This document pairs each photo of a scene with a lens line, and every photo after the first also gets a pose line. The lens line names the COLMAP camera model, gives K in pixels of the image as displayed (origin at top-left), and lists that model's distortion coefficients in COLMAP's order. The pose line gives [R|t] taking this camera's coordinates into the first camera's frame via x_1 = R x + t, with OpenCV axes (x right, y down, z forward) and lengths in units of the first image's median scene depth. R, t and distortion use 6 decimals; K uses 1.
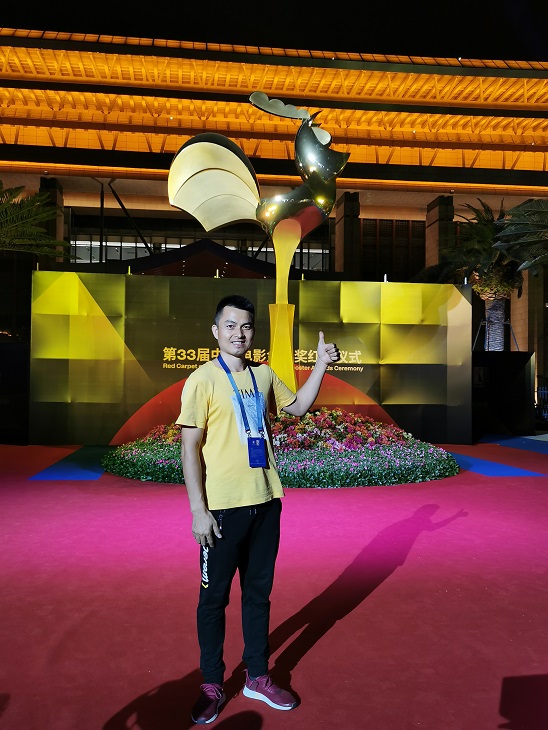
lens RADIAL K [[702.1, 0, 274.0], [0, 702.1, 365.0], [0, 0, 1]] dist [0.068630, -0.070489]
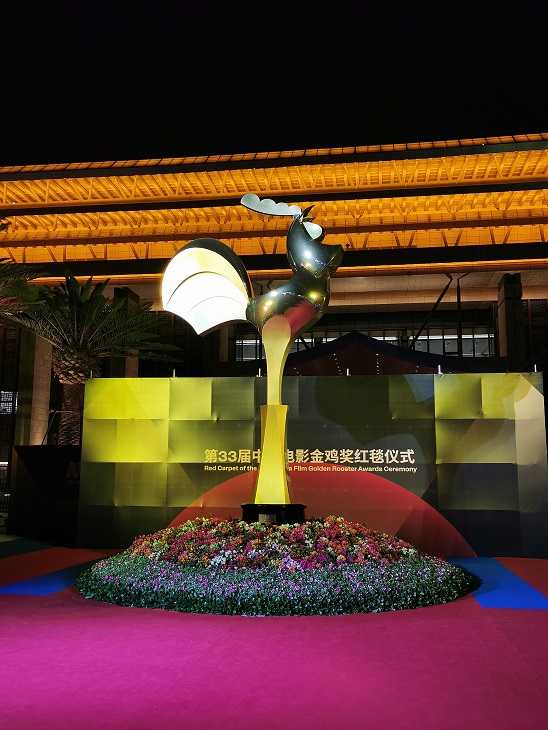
lens RADIAL K [[702.1, 0, 274.0], [0, 702.1, 365.0], [0, 0, 1]] dist [0.068630, -0.070489]
pose [[0.964627, -0.046701, -0.259451, 0.172589], [0.013104, 0.991461, -0.129742, -0.011275], [0.263294, 0.121753, 0.957002, 0.060260]]
